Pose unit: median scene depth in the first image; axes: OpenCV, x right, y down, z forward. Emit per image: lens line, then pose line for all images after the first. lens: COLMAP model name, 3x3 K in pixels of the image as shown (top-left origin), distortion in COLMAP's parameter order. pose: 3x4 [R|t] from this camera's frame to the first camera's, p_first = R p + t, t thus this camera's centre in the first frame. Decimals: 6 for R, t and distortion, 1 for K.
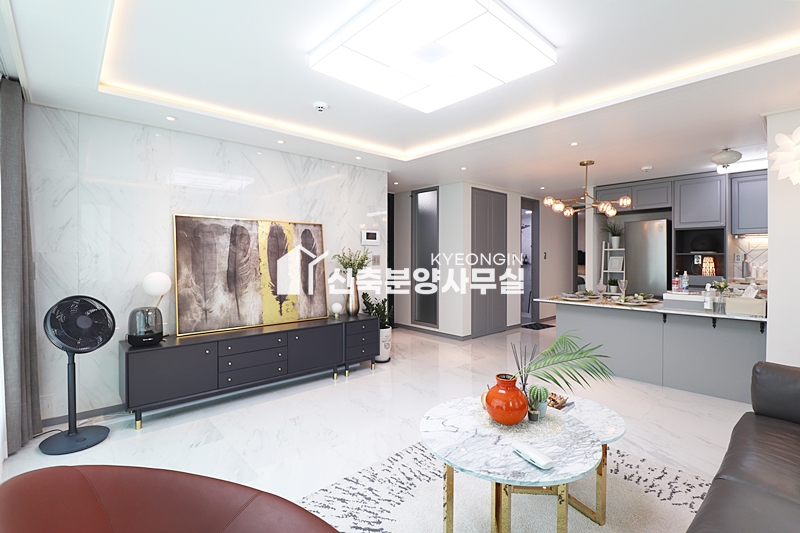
lens RADIAL K [[373.3, 0, 402.6], [0, 373.3, 263.9], [0, 0, 1]] dist [-0.003039, -0.000032]
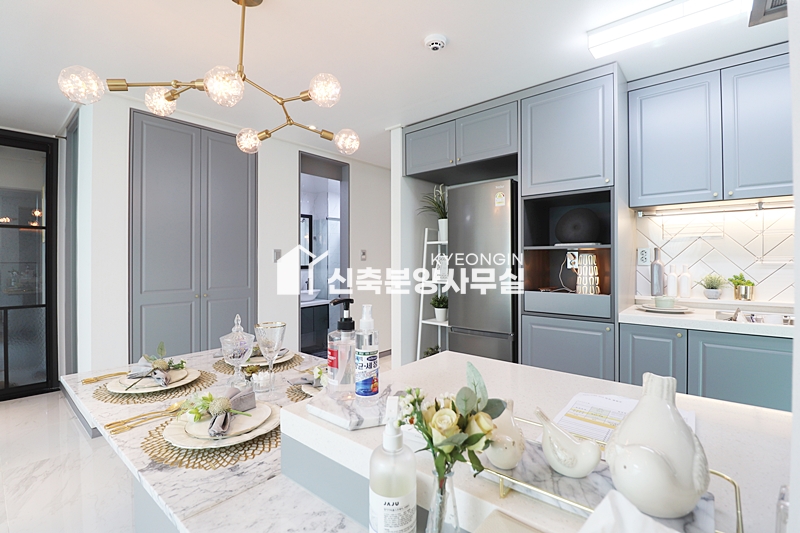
lens RADIAL K [[373.3, 0, 397.8], [0, 373.3, 262.3], [0, 0, 1]] dist [-0.003039, -0.000032]
pose [[0.993264, -0.012027, 0.115244, 0.511326], [0.012615, 0.999911, -0.004374, -0.009092], [-0.115182, 0.005799, 0.993328, 0.536880]]
